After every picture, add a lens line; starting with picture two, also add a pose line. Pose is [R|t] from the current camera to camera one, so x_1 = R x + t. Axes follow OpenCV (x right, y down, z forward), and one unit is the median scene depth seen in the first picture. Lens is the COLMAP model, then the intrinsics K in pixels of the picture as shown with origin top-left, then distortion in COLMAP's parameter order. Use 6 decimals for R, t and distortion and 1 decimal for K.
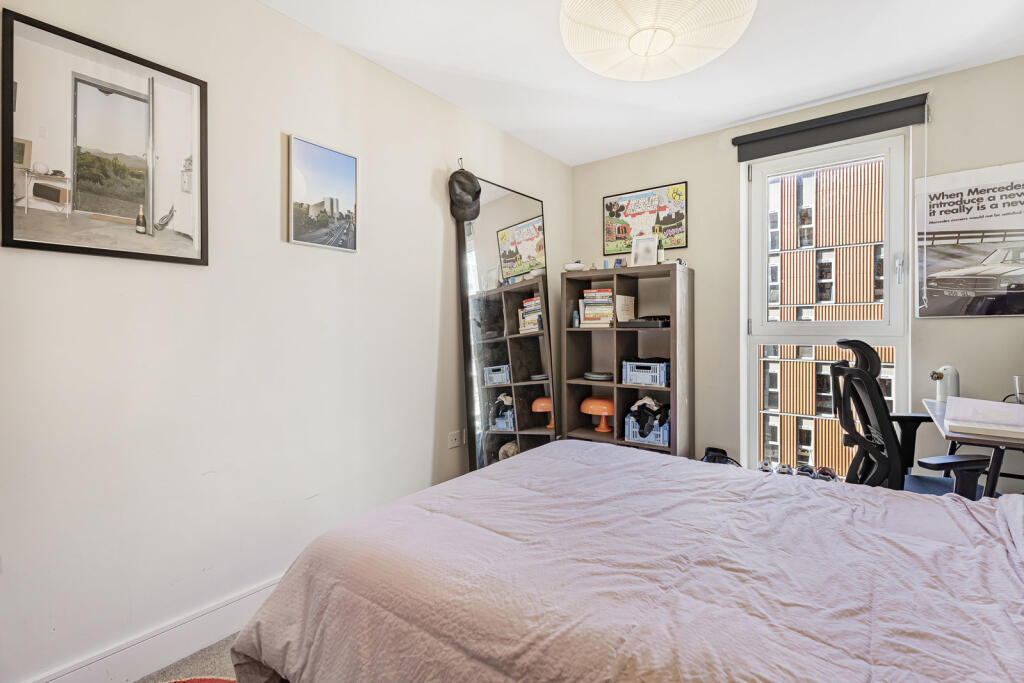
lens RADIAL K [[466.8, 0, 511.1], [0, 466.8, 349.9], [0, 0, 1]] dist [0.002099, -0.000115]
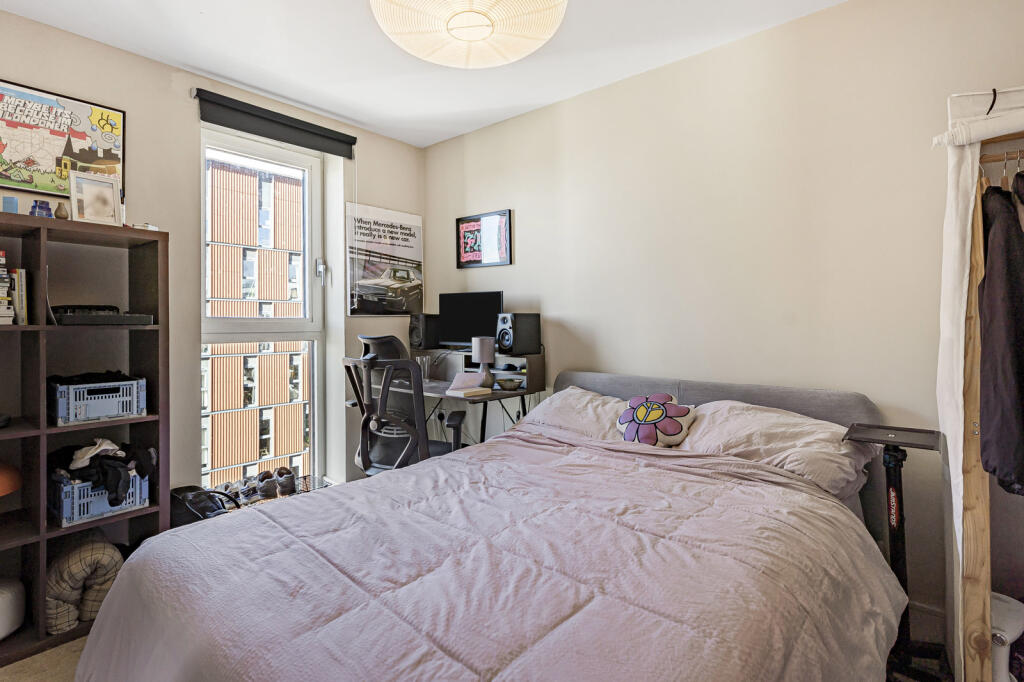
lens RADIAL K [[505.6, 0, 510.6], [0, 505.6, 312.1], [0, 0, 1]] dist [0.000199, 0.000116]
pose [[0.057671, 0.023933, 0.998049, -0.350759], [0.047114, 0.998534, -0.026667, -0.022181], [-0.997223, 0.048560, 0.056459, 0.443537]]
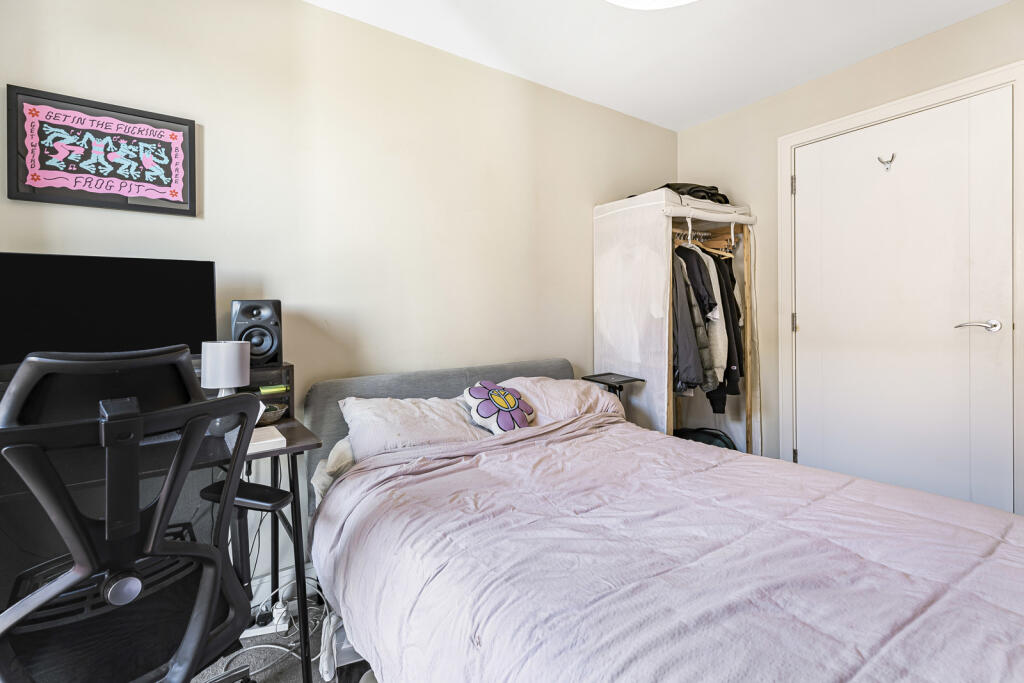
lens RADIAL K [[454.7, 0, 512.1], [0, 454.7, 313.0], [0, 0, 1]] dist [0.002484, -0.000078]
pose [[-0.954656, 0.021630, 0.296924, 0.189840], [0.034826, 0.998623, 0.039224, -0.042148], [-0.295667, 0.047786, -0.954095, 0.939439]]
